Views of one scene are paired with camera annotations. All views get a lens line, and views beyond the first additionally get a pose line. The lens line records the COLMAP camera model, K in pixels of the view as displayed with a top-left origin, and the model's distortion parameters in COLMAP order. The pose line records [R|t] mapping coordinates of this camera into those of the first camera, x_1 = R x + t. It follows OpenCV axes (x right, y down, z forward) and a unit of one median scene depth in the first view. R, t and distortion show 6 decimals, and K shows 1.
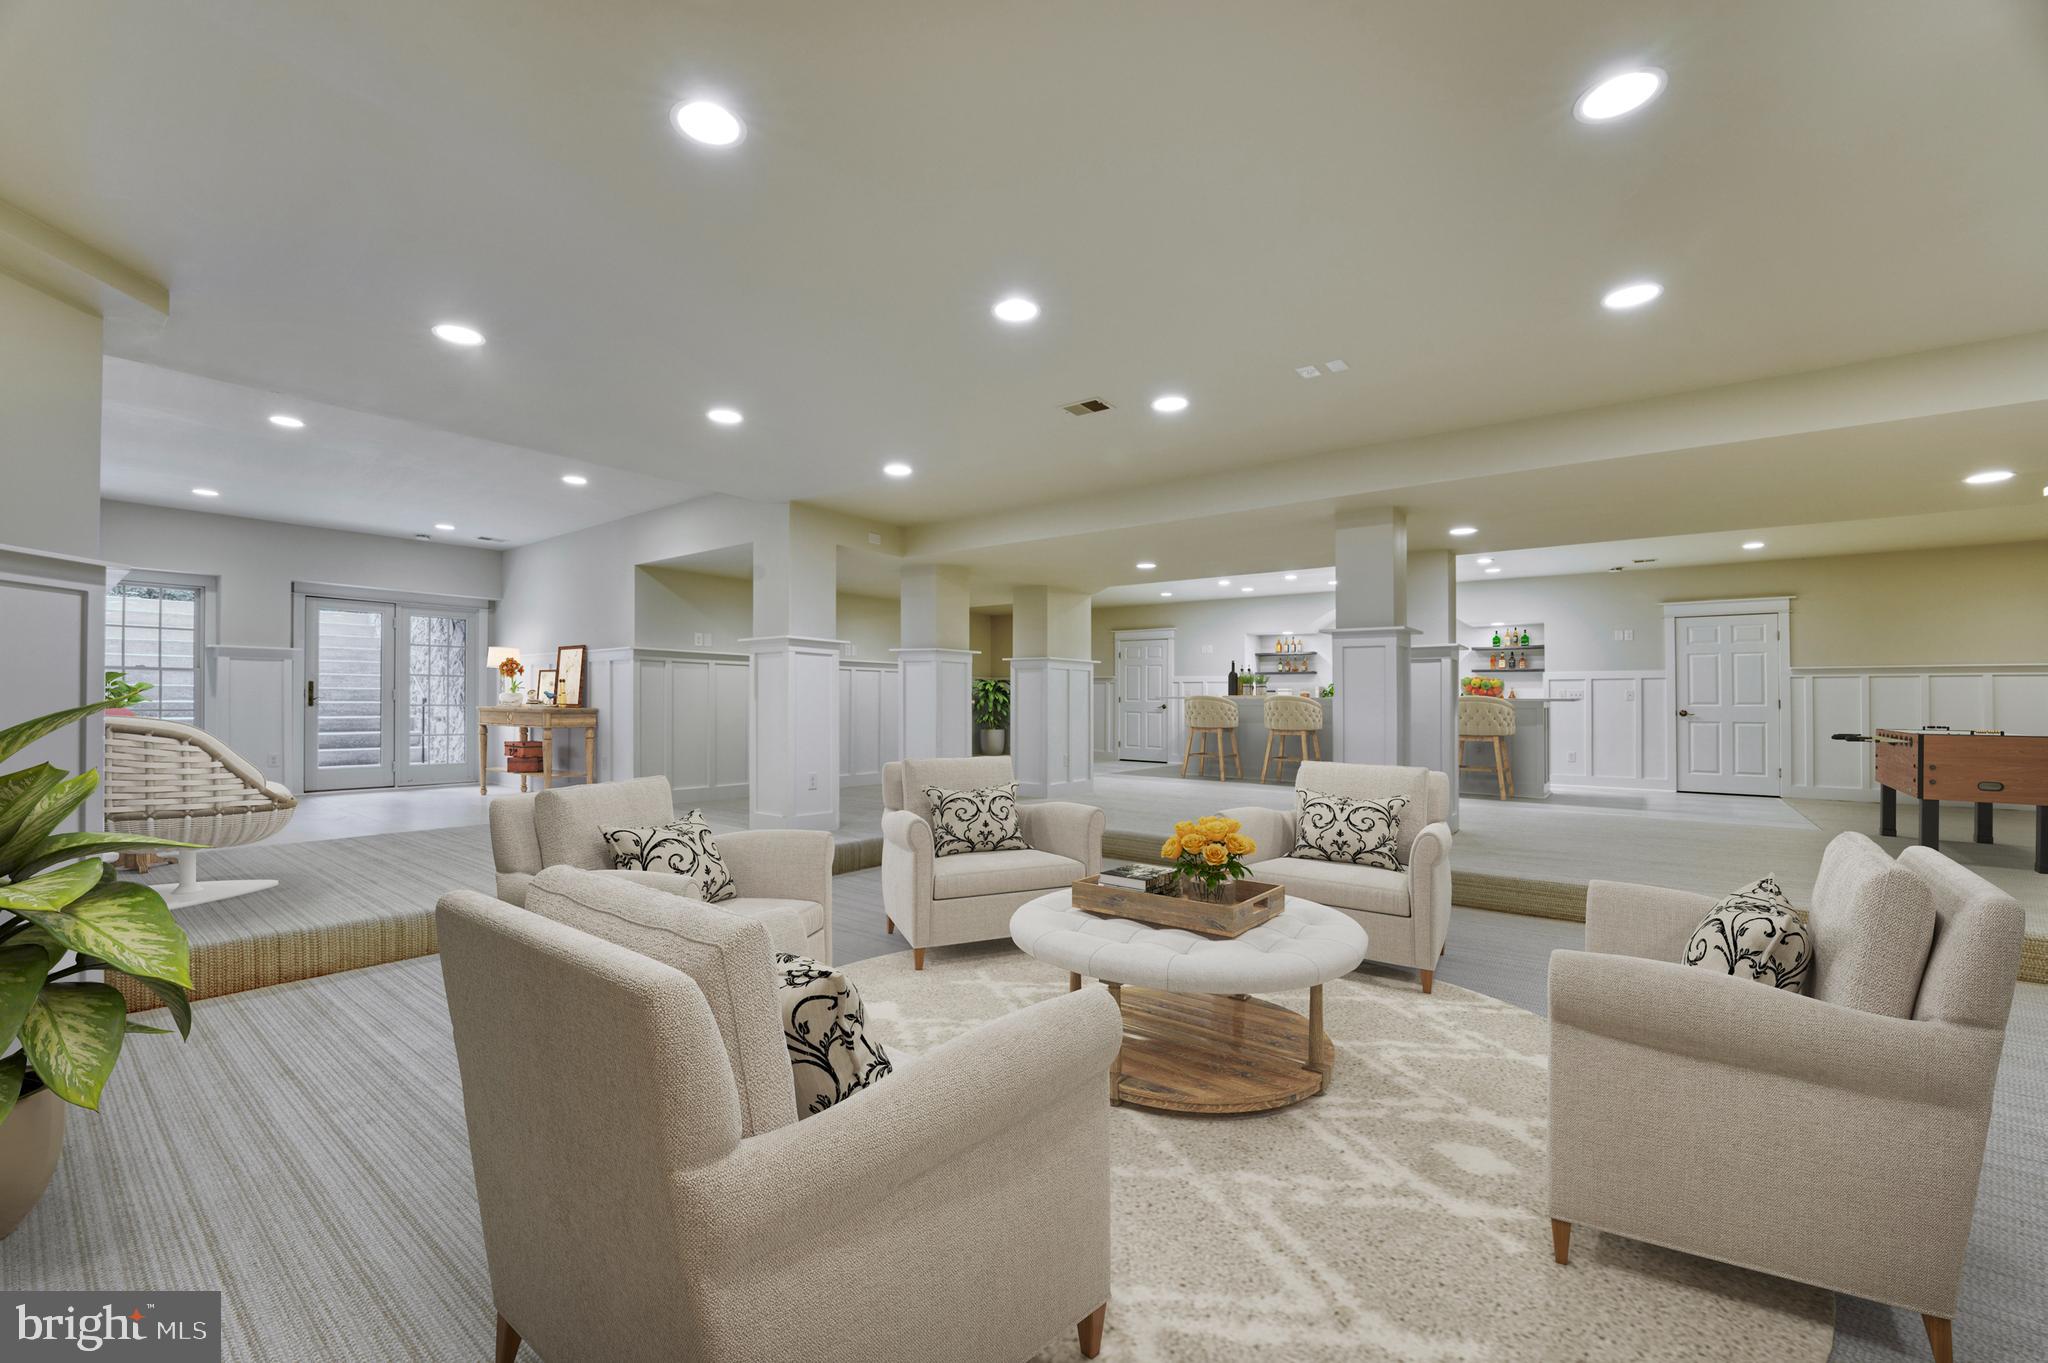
lens RADIAL K [[807.8, 0, 1017.0], [0, 807.8, 689.8], [0, 0, 1]] dist [0.000558, -0.000019]
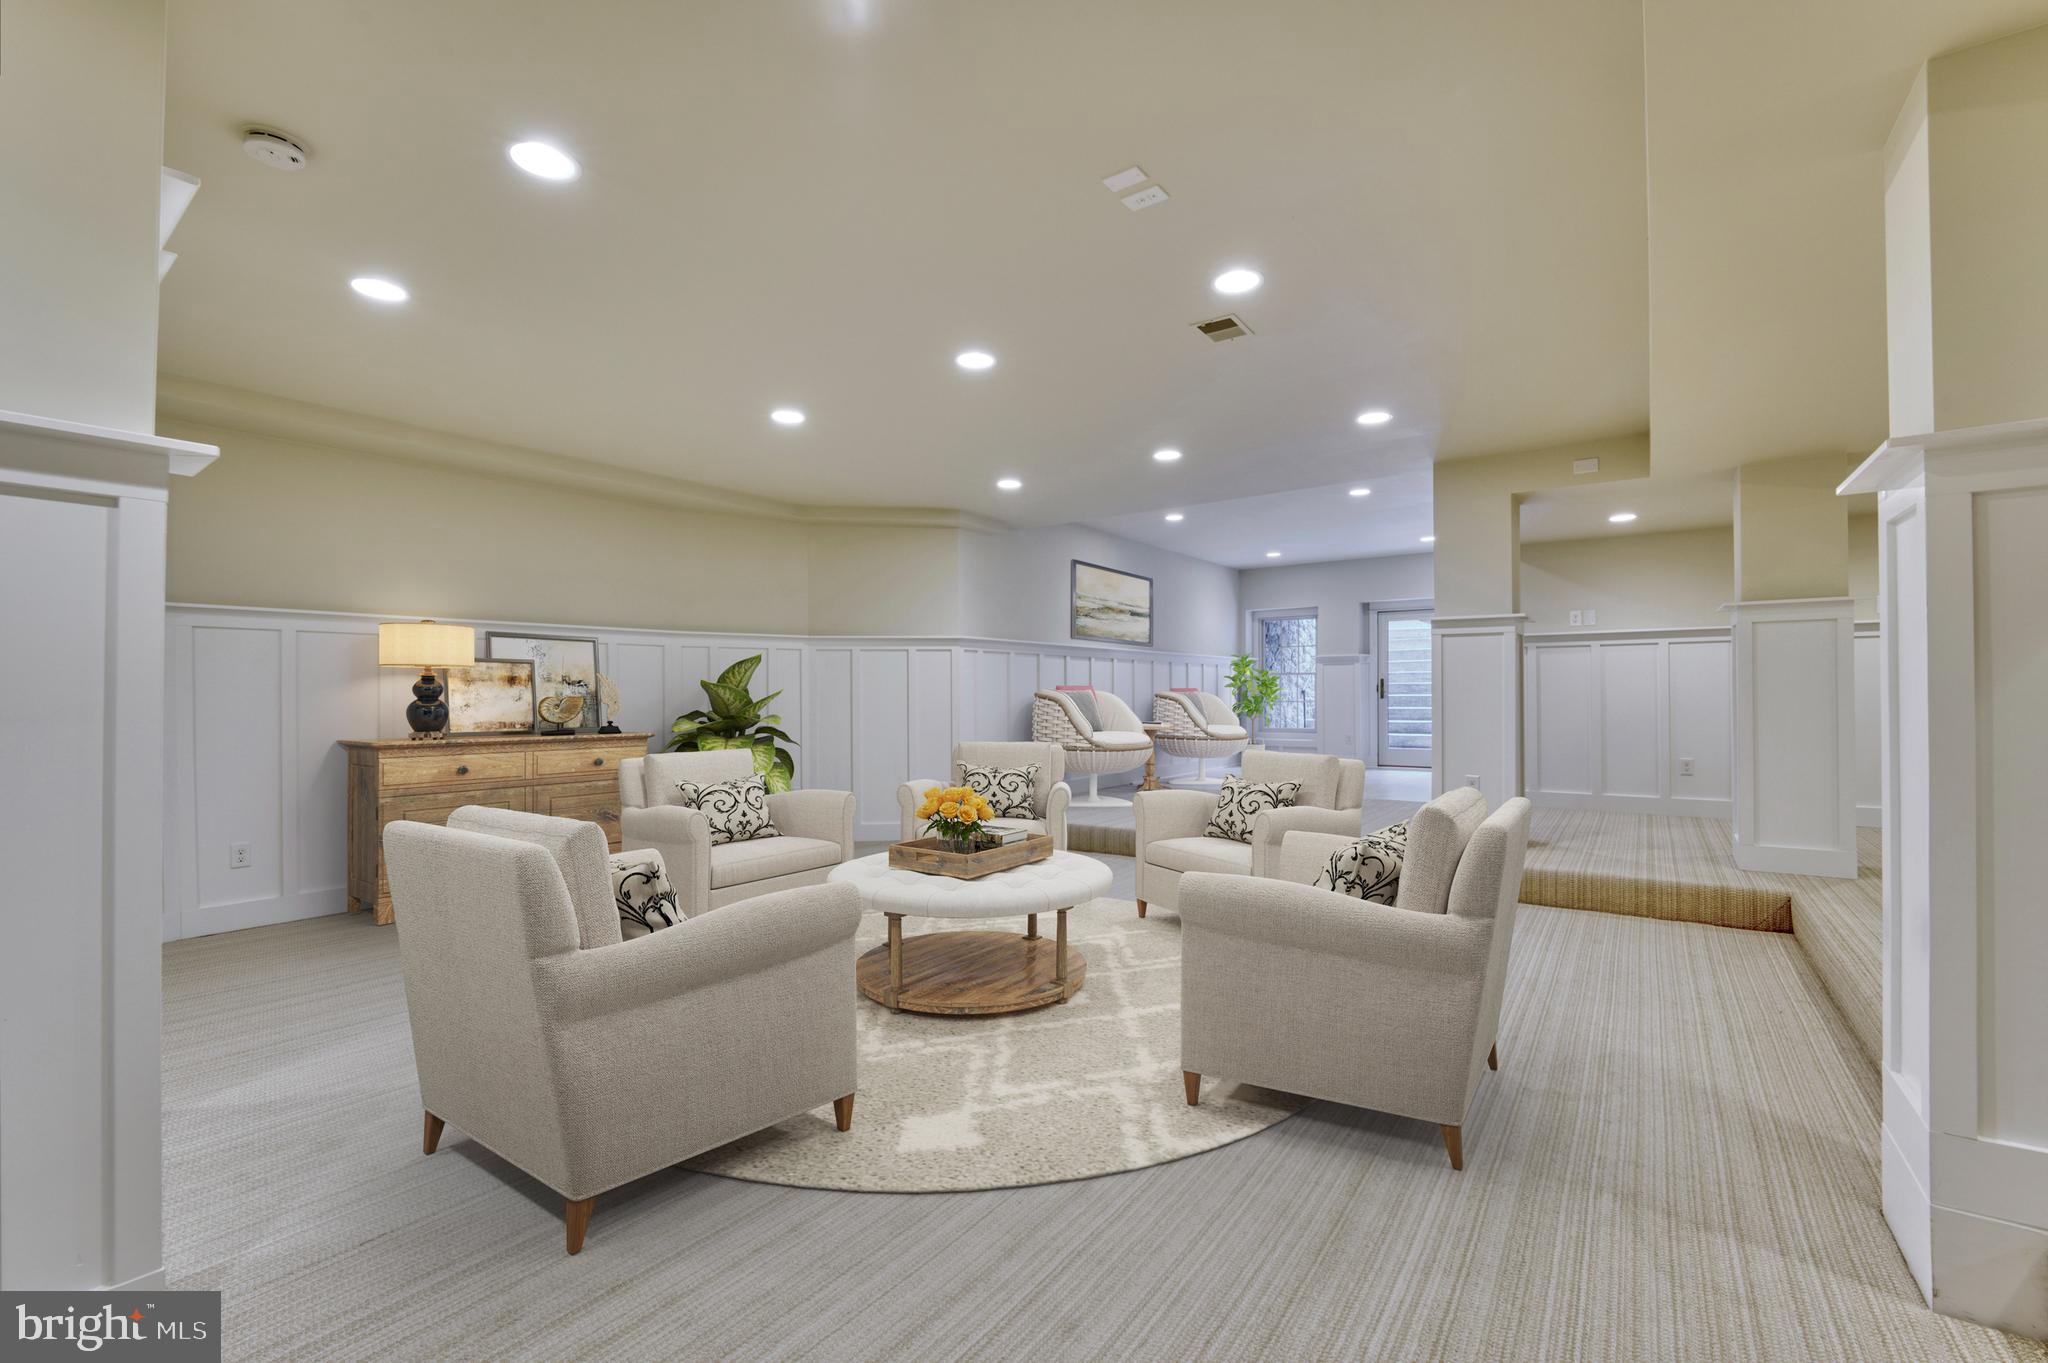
lens RADIAL K [[902.9, 0, 1017.1], [0, 902.9, 694.3], [0, 0, 1]] dist [0.001619, 0.000089]
pose [[0.057219, -0.010356, -0.998308, 1.310679], [0.016481, 0.999820, -0.009427, 0.046257], [0.998226, -0.015913, 0.057380, 0.863966]]
